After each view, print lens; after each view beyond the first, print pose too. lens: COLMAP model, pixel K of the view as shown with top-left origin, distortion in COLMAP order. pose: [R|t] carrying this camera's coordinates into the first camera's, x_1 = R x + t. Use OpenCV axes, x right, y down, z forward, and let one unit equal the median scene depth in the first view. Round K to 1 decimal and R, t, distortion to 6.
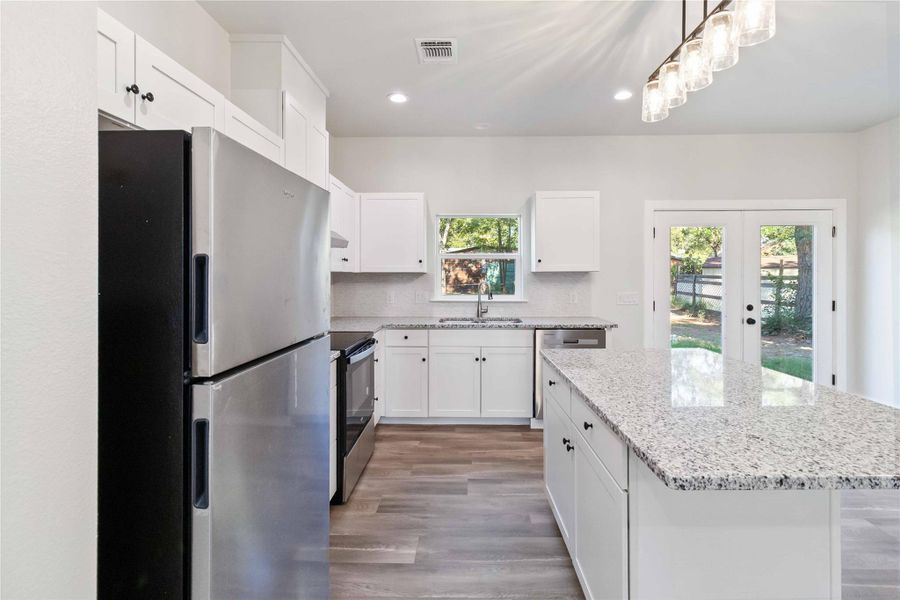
lens RADIAL K [[426.1, 0, 454.0], [0, 426.1, 272.2], [0, 0, 1]] dist [0.000390, 0.000160]
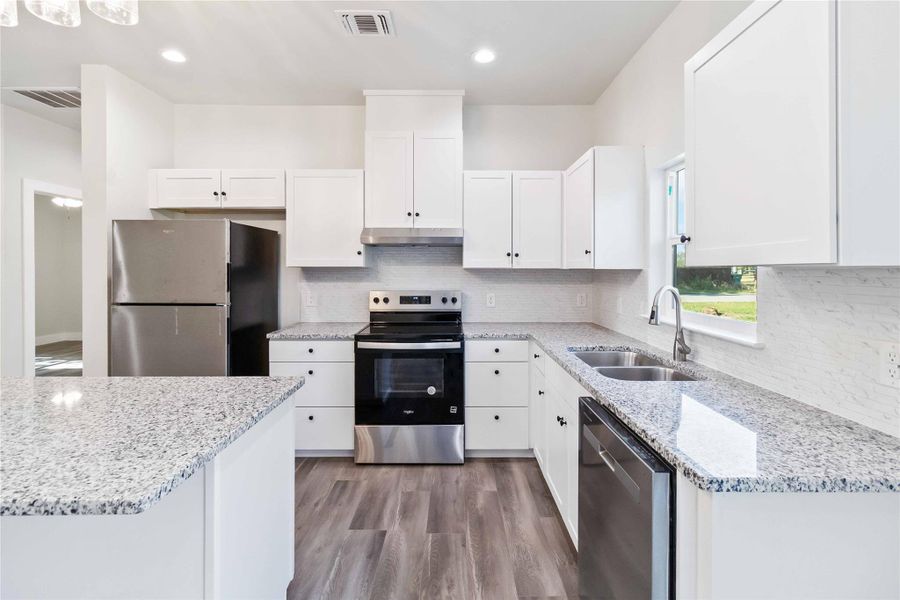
lens RADIAL K [[417.3, 0, 446.9], [0, 417.3, 278.1], [0, 0, 1]] dist [-0.001726, -0.000049]
pose [[0.013942, 0.017986, -0.999741, 0.530675], [0.001427, 0.999837, 0.018008, 0.002957], [0.999902, -0.001678, 0.013915, 0.721436]]
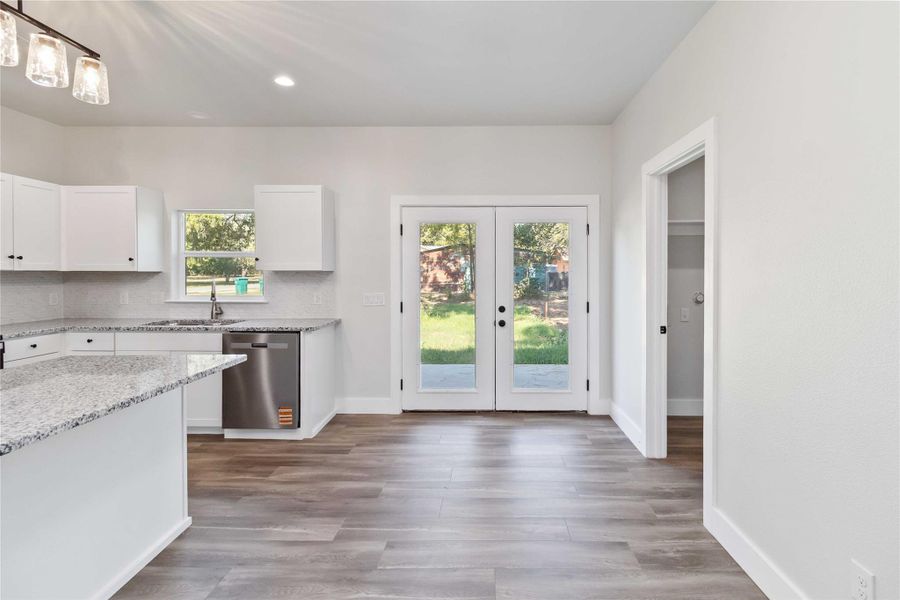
lens RADIAL K [[431.9, 0, 485.1], [0, 431.9, 276.1], [0, 0, 1]] dist [-0.000139, 0.000139]
pose [[0.999912, 0.002468, 0.013020, 0.640490], [-0.002620, 0.999928, 0.011731, -0.001944], [-0.012990, -0.011764, 0.999846, 0.037860]]
